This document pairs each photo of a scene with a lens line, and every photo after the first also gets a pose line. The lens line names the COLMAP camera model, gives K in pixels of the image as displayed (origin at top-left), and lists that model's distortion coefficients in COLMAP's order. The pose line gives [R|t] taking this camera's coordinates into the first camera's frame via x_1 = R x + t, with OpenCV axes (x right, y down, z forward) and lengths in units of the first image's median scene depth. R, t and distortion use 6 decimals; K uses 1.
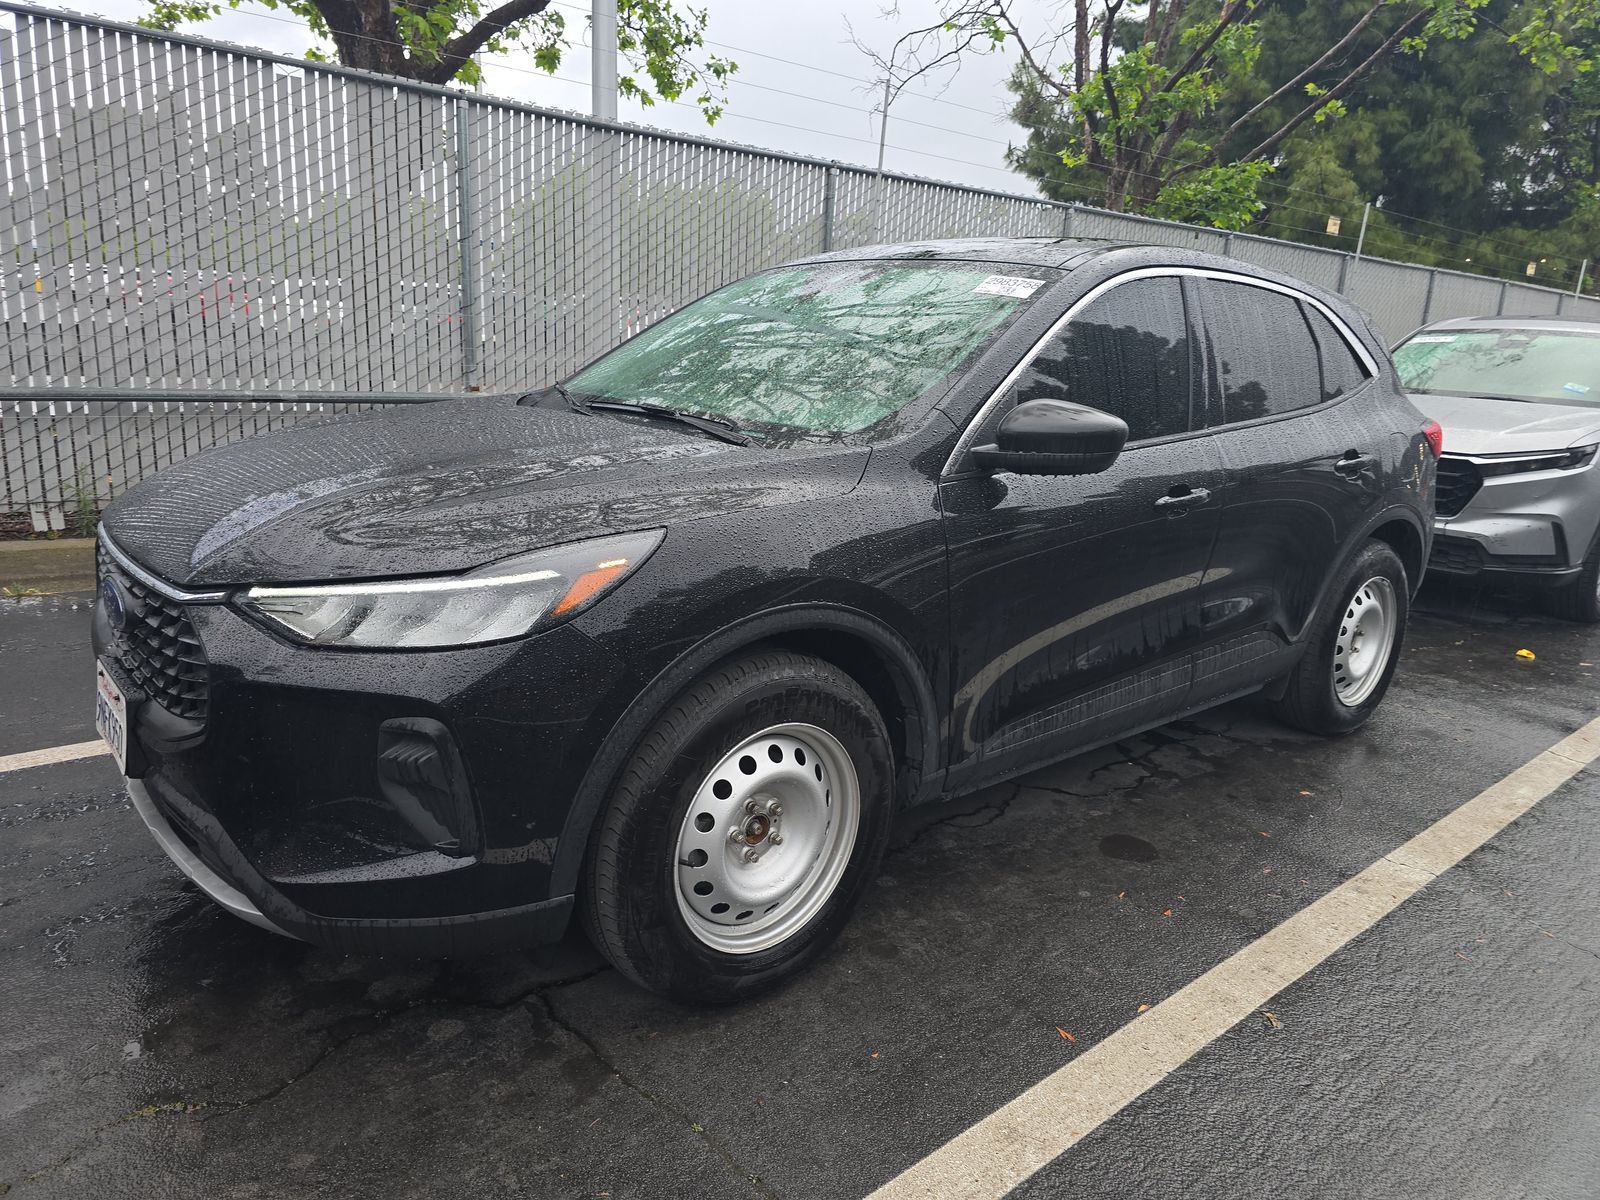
lens RADIAL K [[1122.1, 0, 789.4], [0, 1122.1, 604.7], [0, 0, 1]] dist [0.053709, -0.050274]
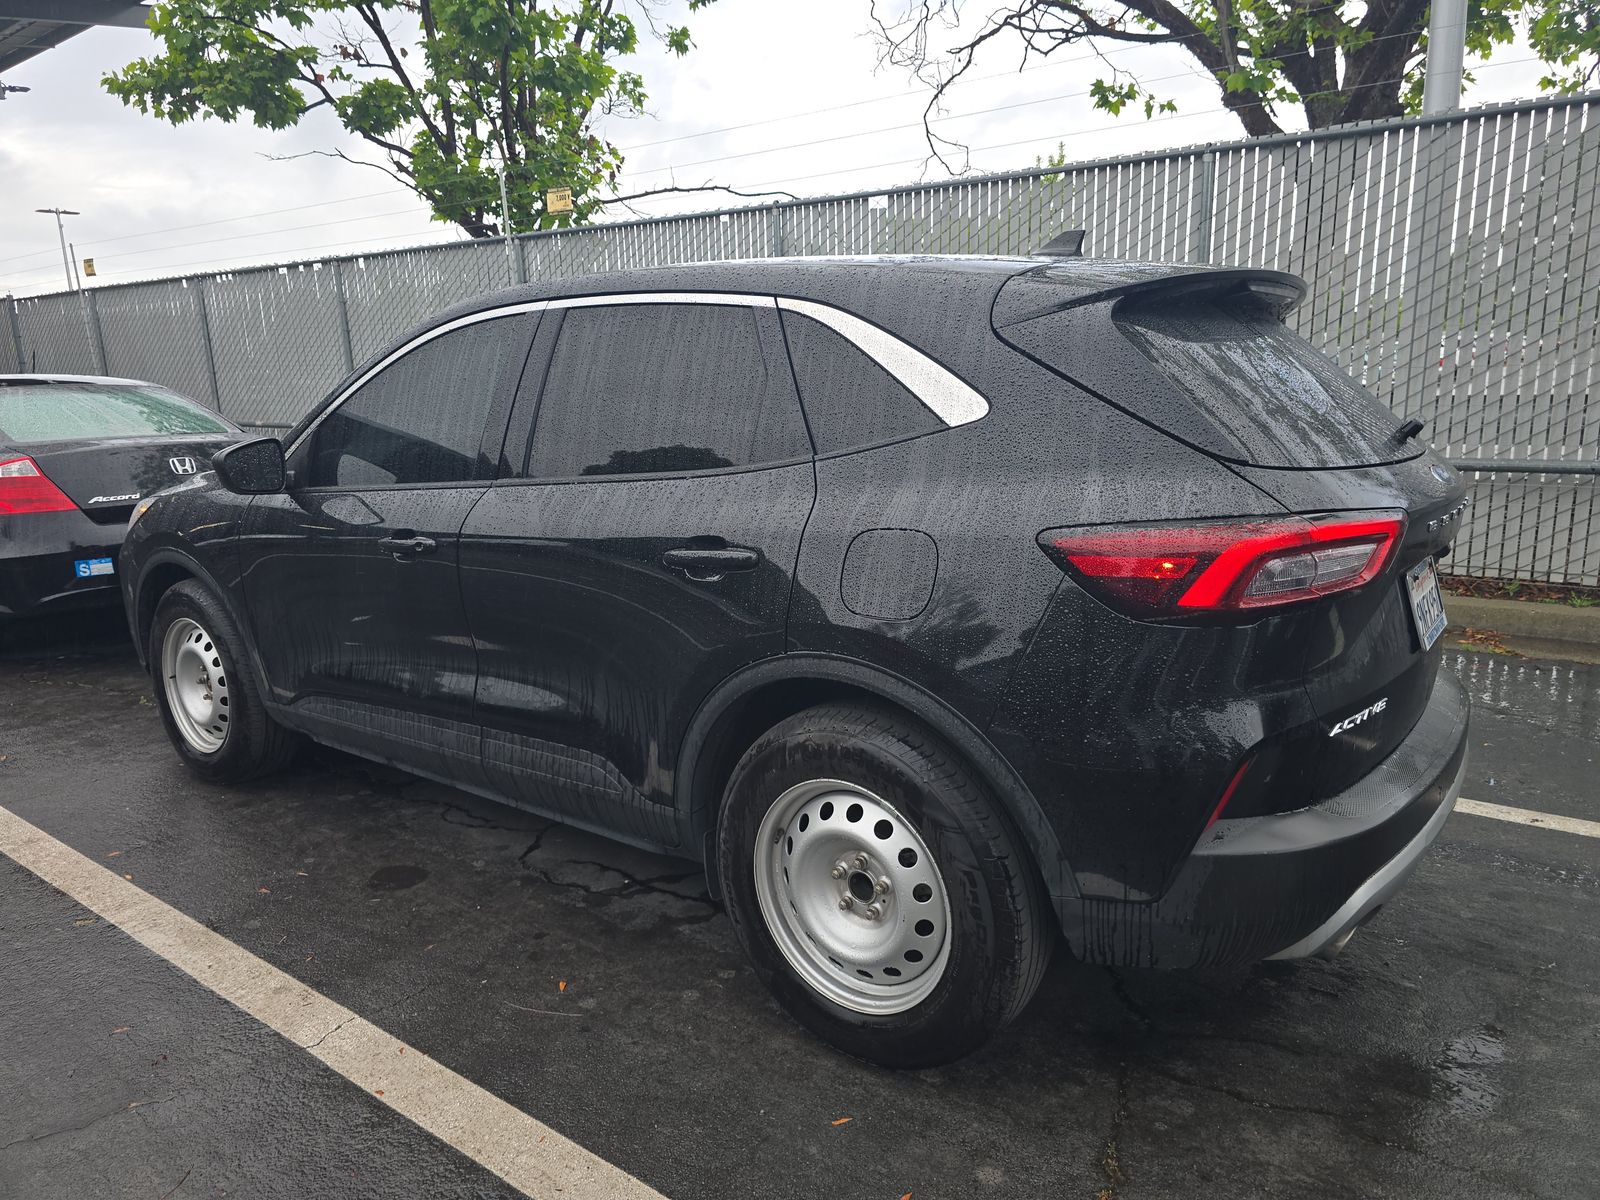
lens RADIAL K [[1122.1, 0, 789.4], [0, 1122.1, 604.7], [0, 0, 1]] dist [0.053709, -0.050274]
pose [[0.160350, 0.130482, -0.978398, 0.780295], [-0.194989, 0.975878, 0.098189, -0.115070], [0.967609, 0.175032, 0.181925, 0.655384]]
